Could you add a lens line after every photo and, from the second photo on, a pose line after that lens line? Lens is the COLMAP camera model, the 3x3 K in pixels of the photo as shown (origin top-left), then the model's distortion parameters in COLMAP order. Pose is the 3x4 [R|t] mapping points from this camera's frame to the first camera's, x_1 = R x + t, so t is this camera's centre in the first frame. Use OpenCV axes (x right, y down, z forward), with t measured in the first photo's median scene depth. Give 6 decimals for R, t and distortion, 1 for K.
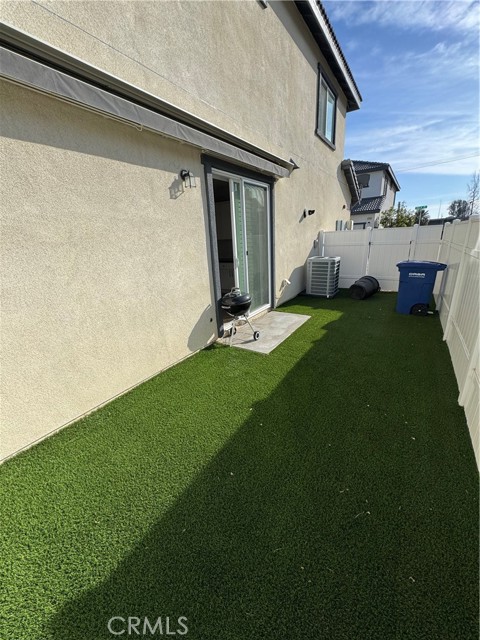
lens RADIAL K [[256.0, 0, 241.1], [0, 256.0, 320.5], [0, 0, 1]] dist [-0.001123, -0.000137]
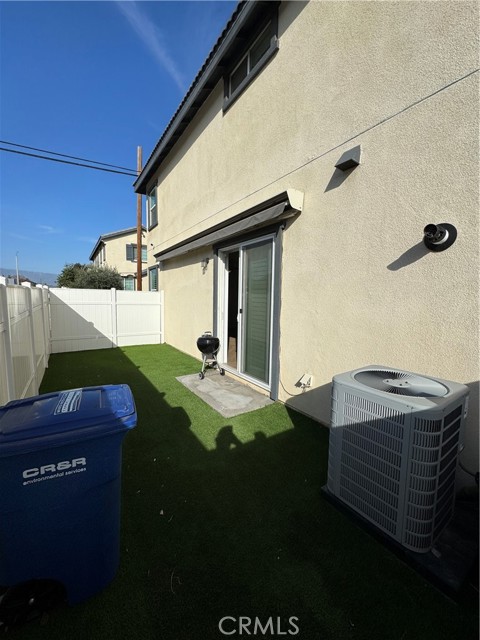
lens RADIAL K [[256.0, 0, 241.1], [0, 256.0, 320.5], [0, 0, 1]] dist [-0.001123, -0.000137]
pose [[-0.400266, 0.123406, -0.908052, 0.948373], [-0.286191, 0.924497, 0.251793, -0.484362], [0.870564, 0.360661, -0.334727, 1.355667]]
